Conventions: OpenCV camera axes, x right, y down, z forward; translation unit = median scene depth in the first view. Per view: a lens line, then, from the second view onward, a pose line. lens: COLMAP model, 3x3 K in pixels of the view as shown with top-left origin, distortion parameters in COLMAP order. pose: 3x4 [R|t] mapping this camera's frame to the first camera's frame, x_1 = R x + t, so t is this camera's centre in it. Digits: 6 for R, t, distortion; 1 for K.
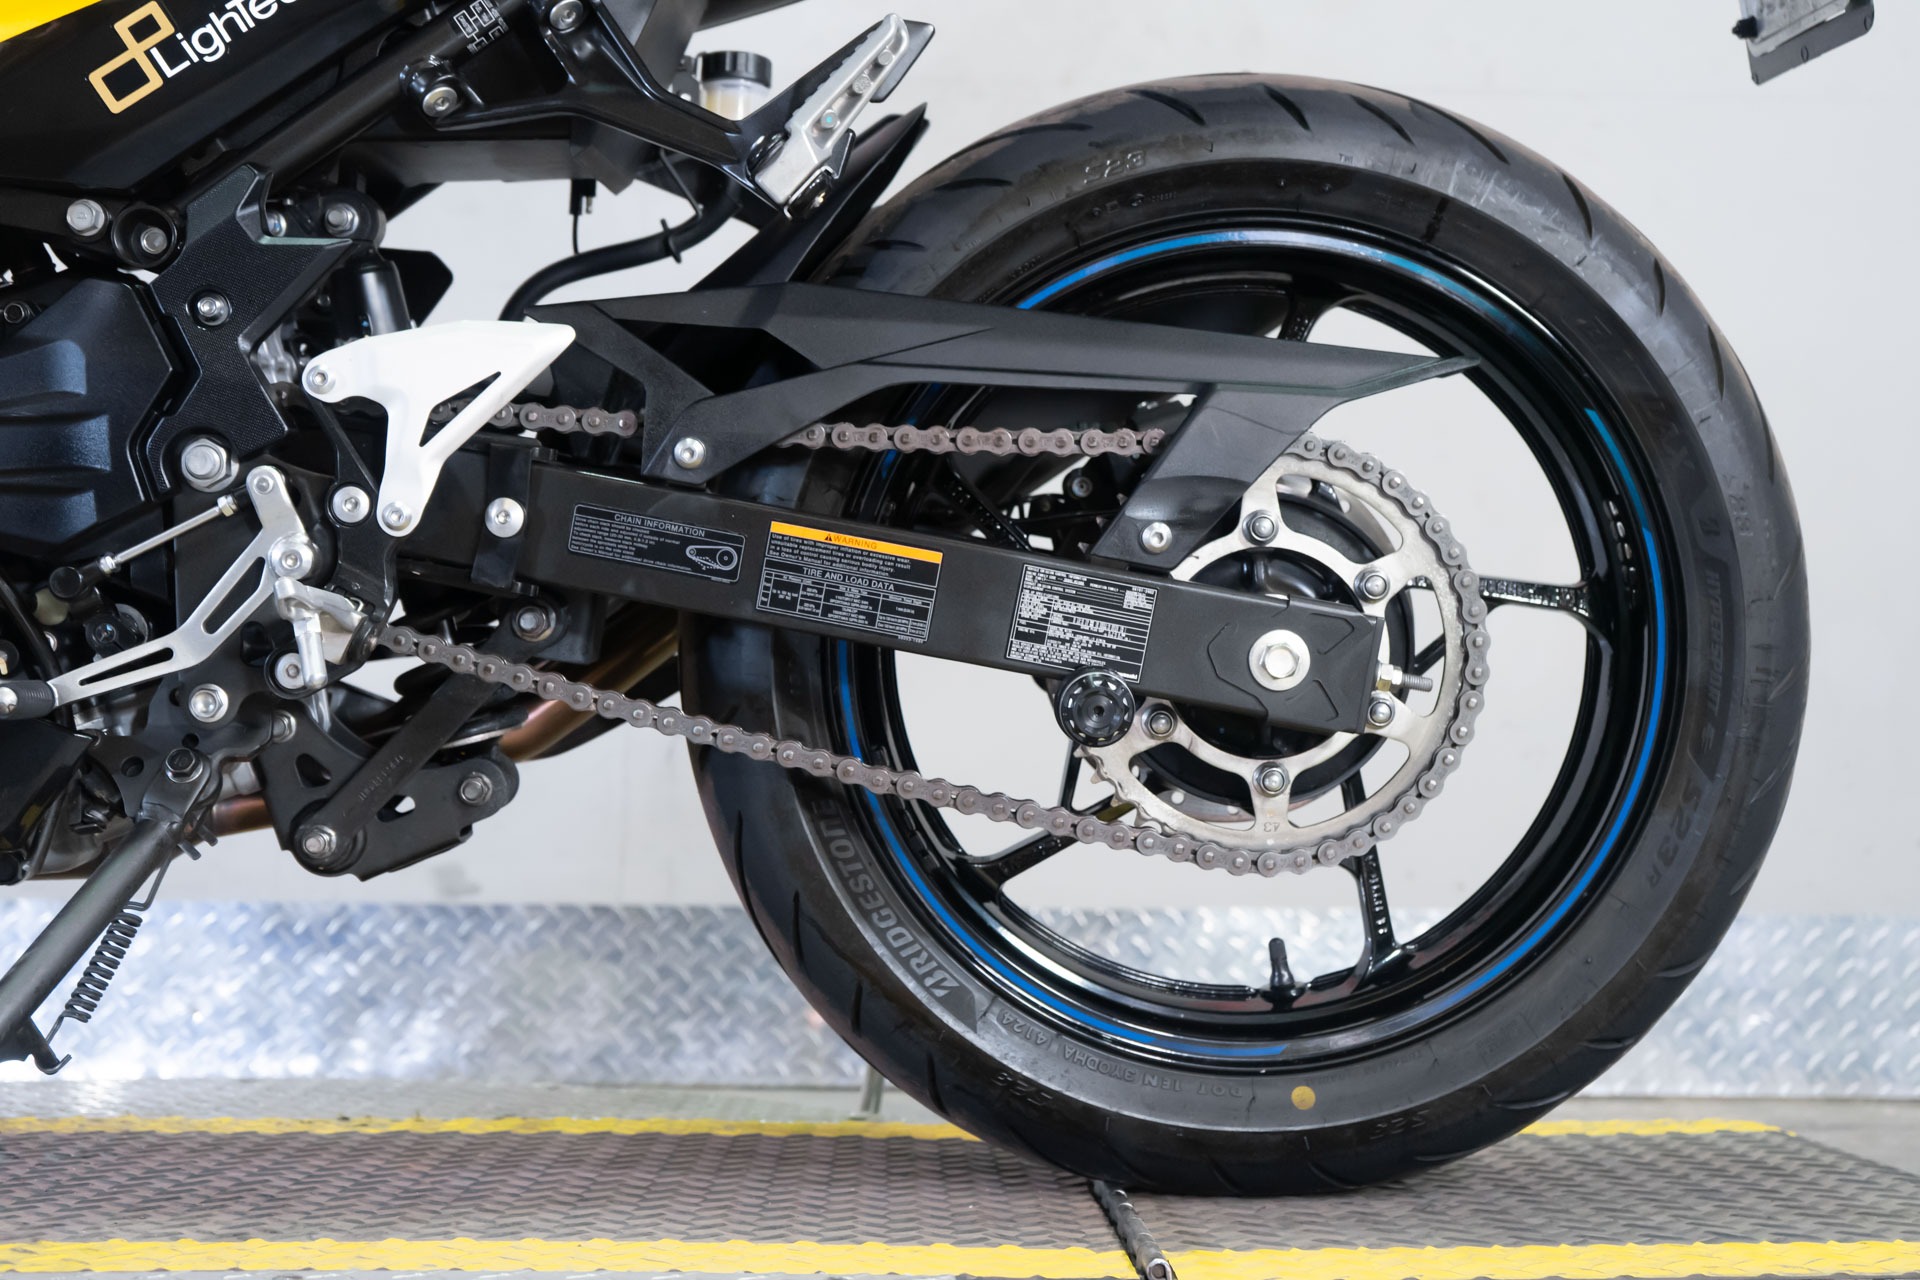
lens RADIAL K [[2666.6, 0, 974.6], [0, 2666.6, 640.9], [0, 0, 1]] dist [0.023282, 0.000000]
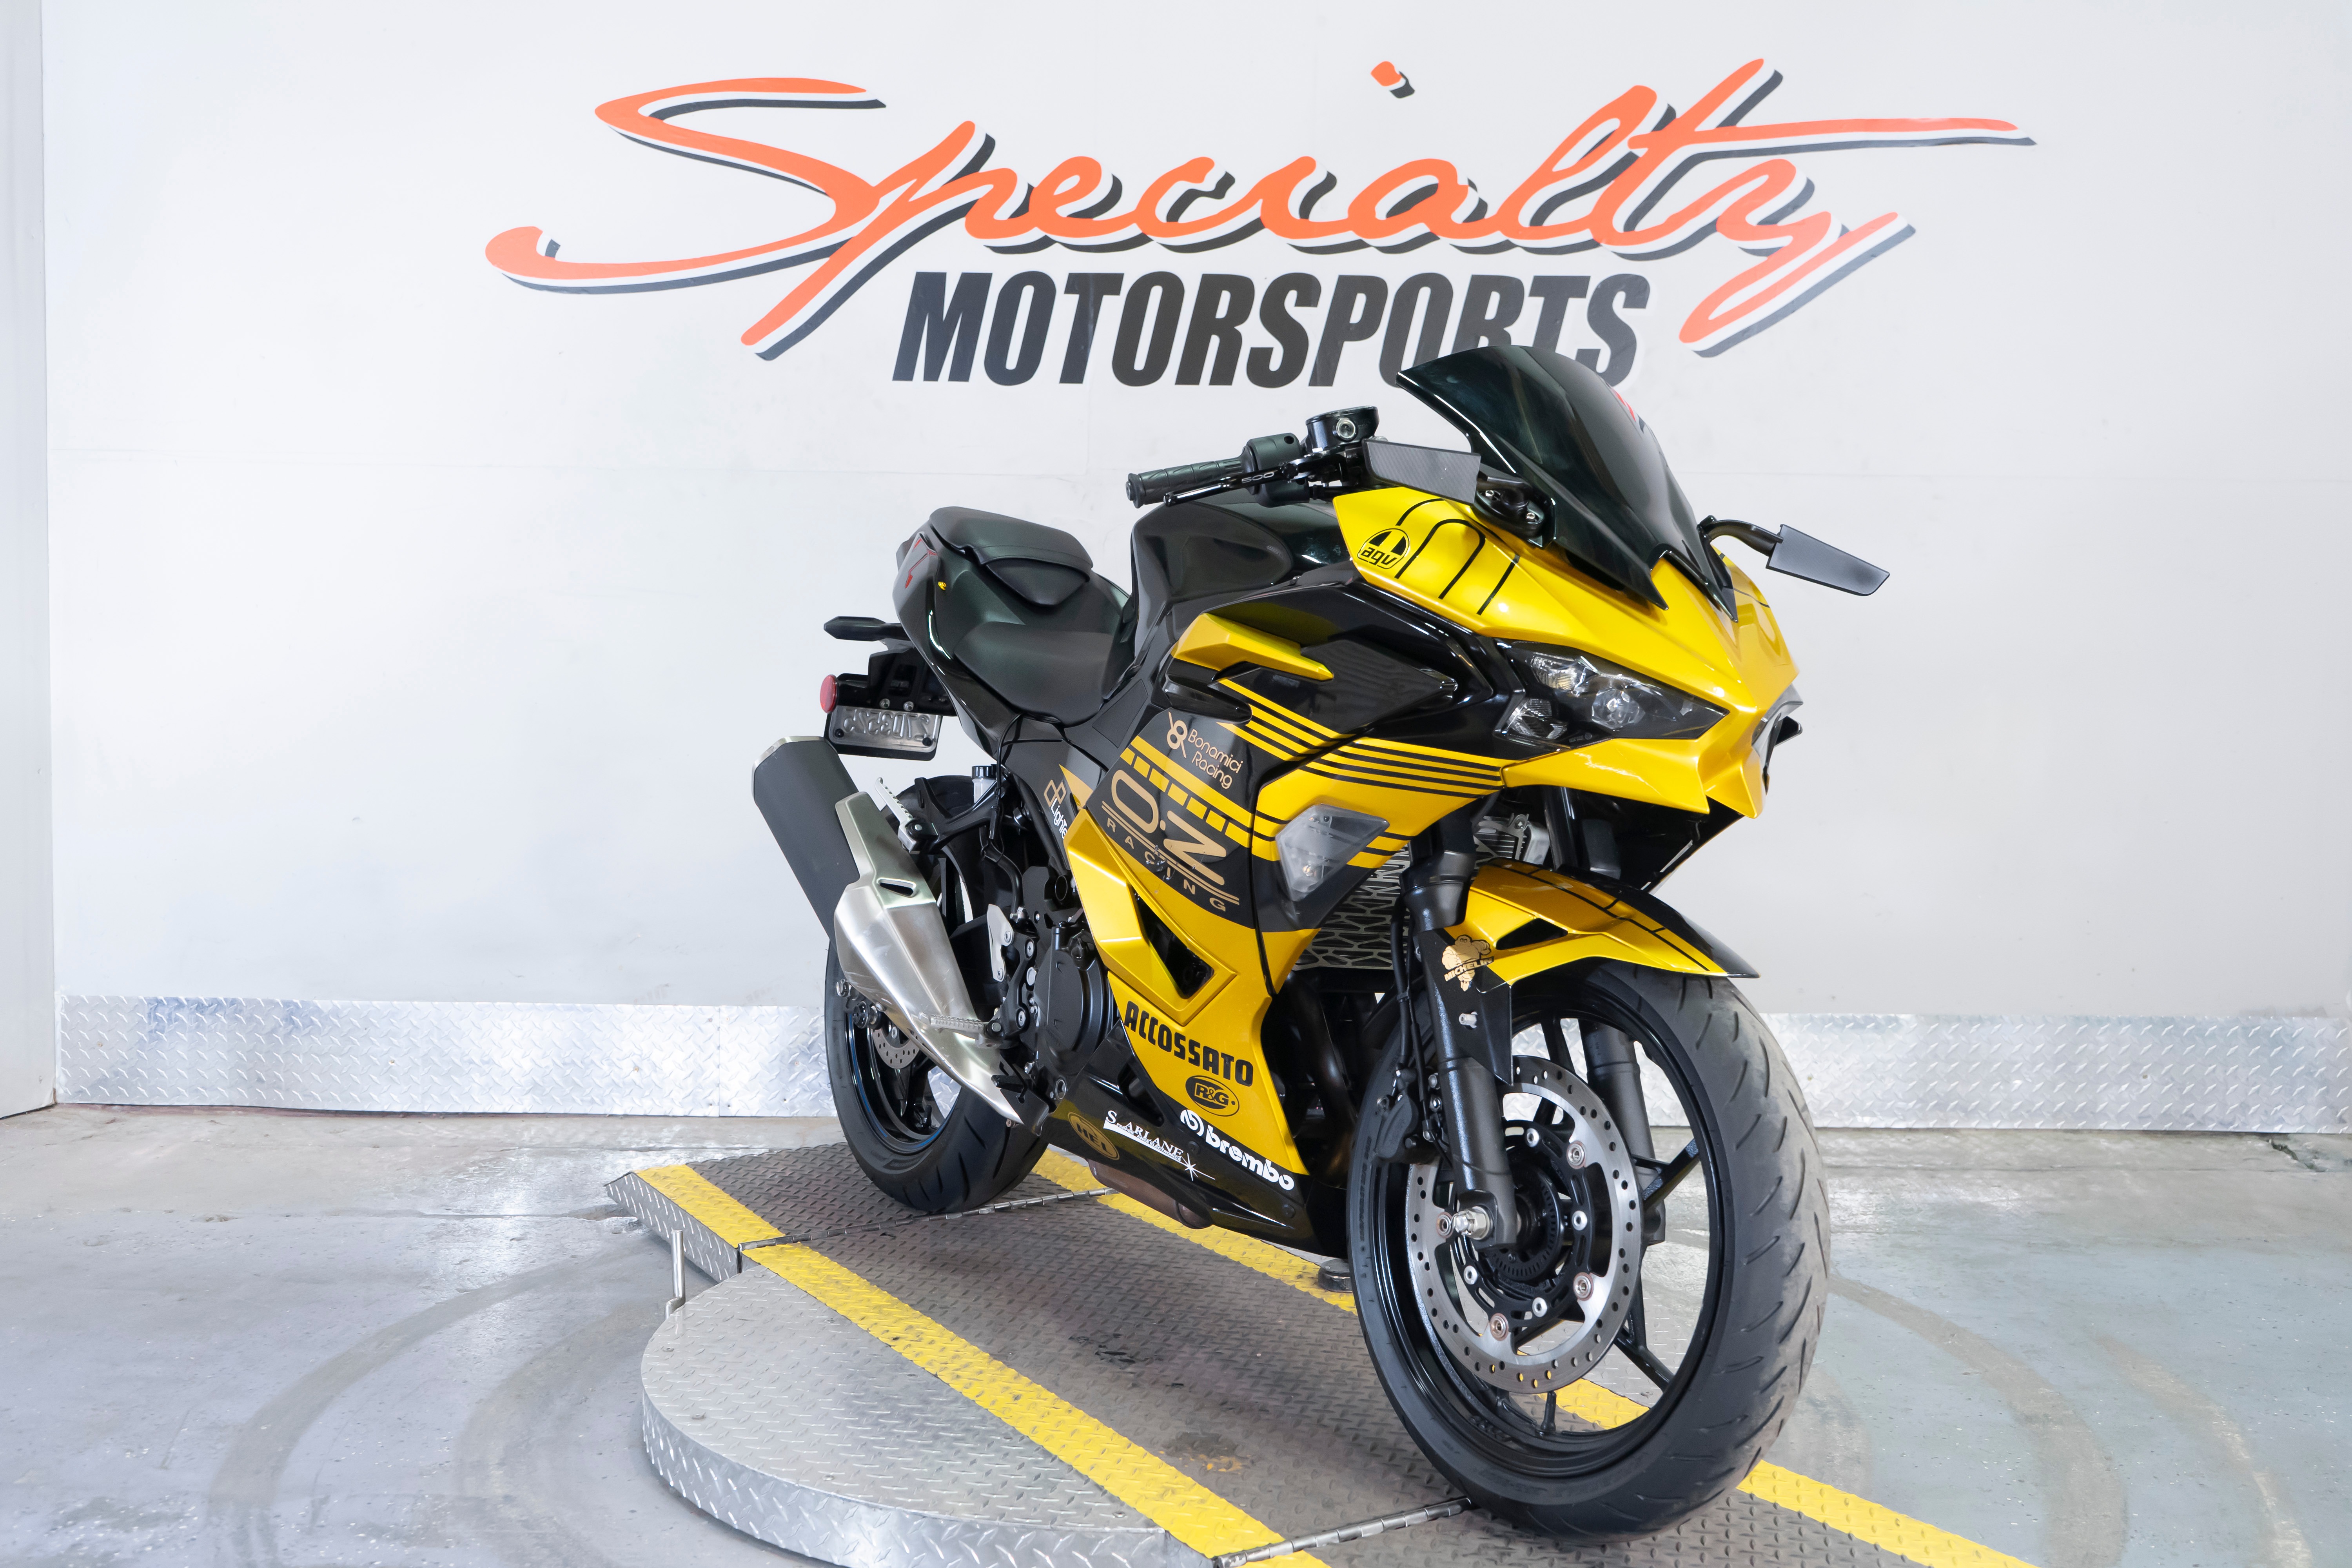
lens RADIAL K [[2510.4, 0, 1180.9], [0, 2510.4, 778.4], [0, 0, 1]] dist [0.009892, 0.000000]
pose [[0.998447, -0.007446, -0.055208, -0.251024], [0.016124, 0.987235, 0.158453, -0.590799], [0.053323, -0.159097, 0.985822, -0.968701]]
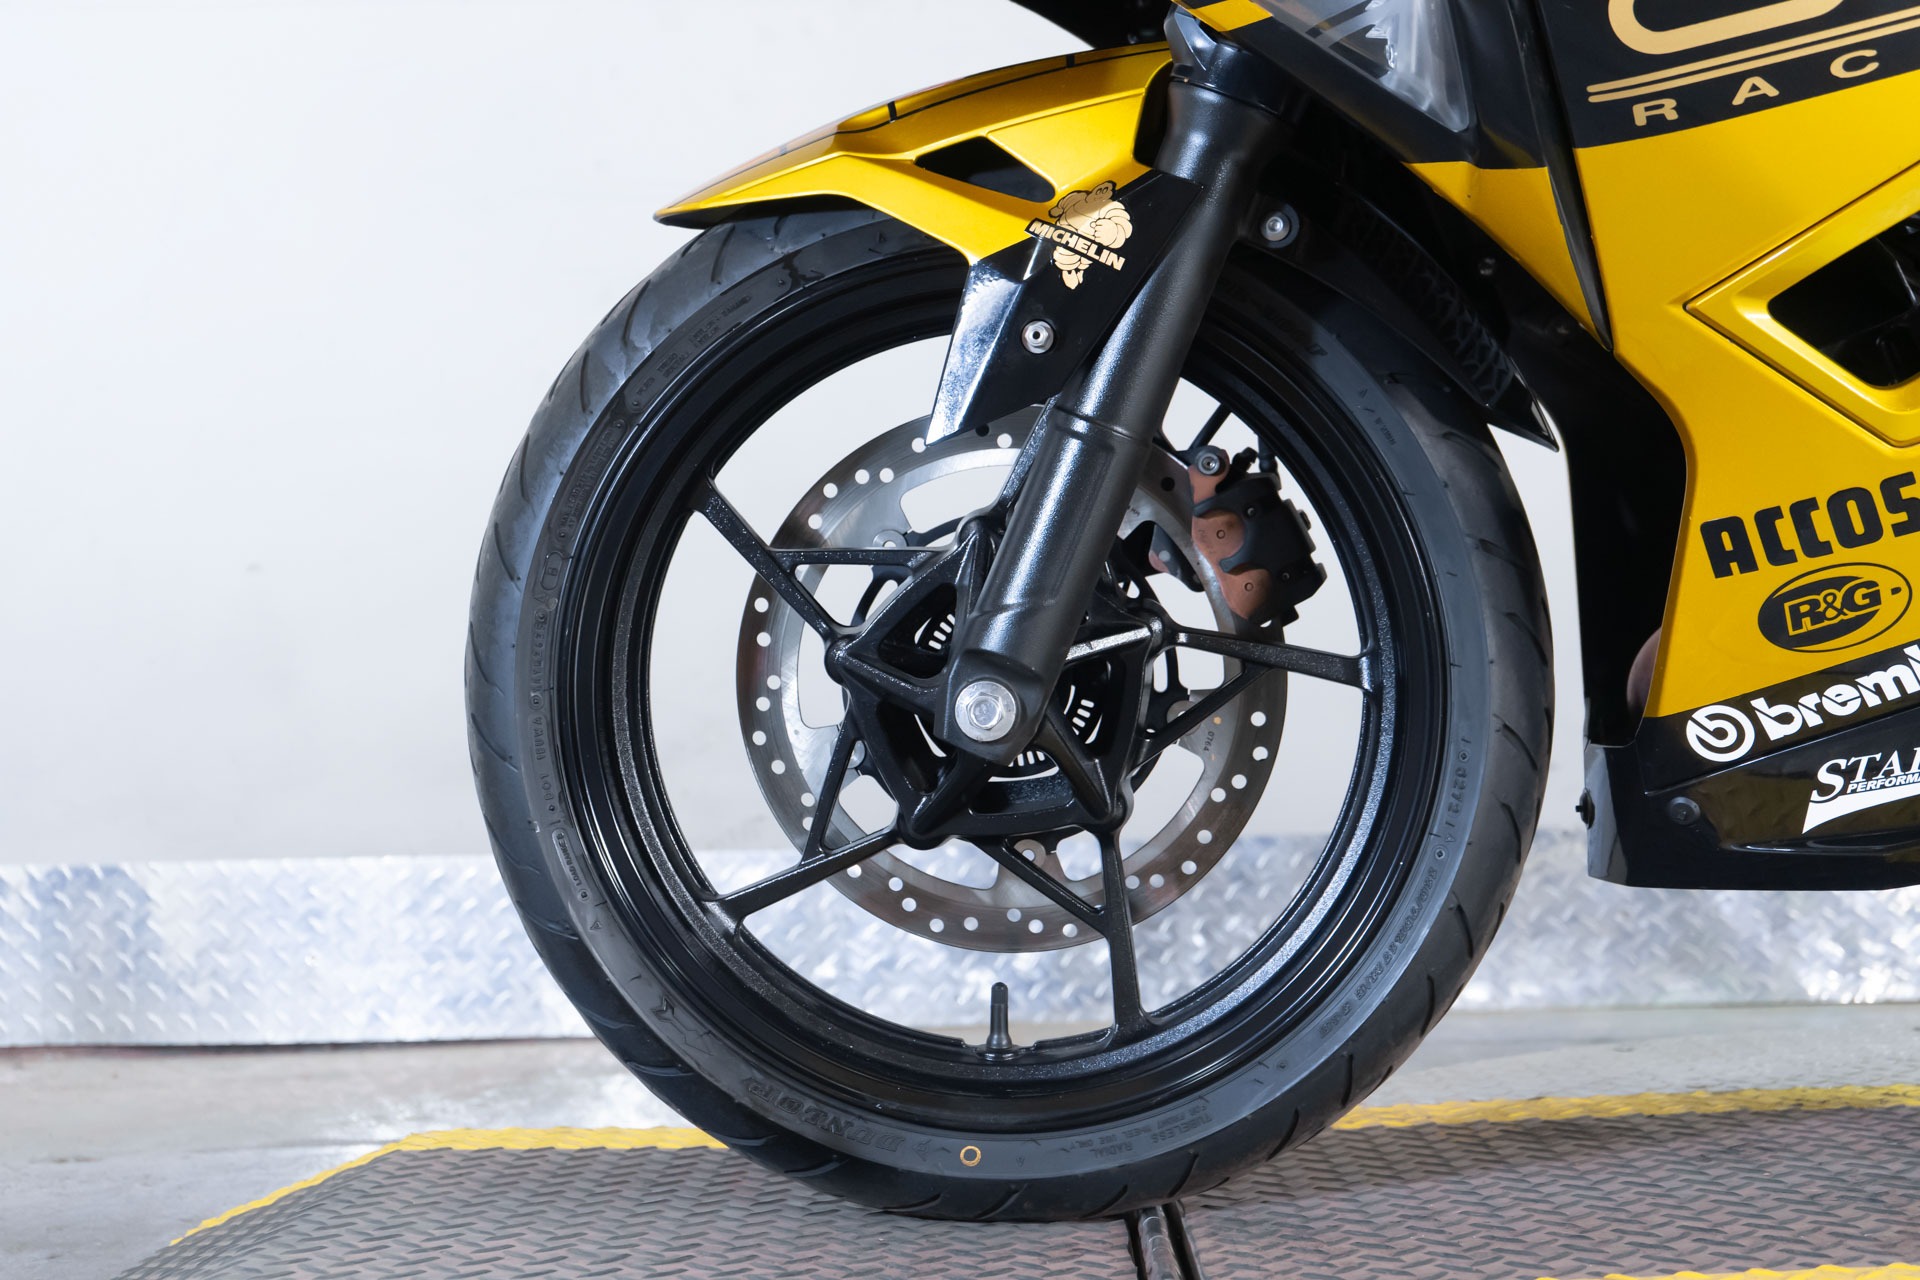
lens RADIAL K [[2713.4, 0, 971.3], [0, 2713.4, 630.8], [0, 0, 1]] dist [0.002802, 0.000000]
pose [[0.998524, -0.044995, -0.030430, -0.859317], [0.046418, 0.997778, 0.047806, -0.063682], [0.028211, -0.049148, 0.998393, 0.013166]]
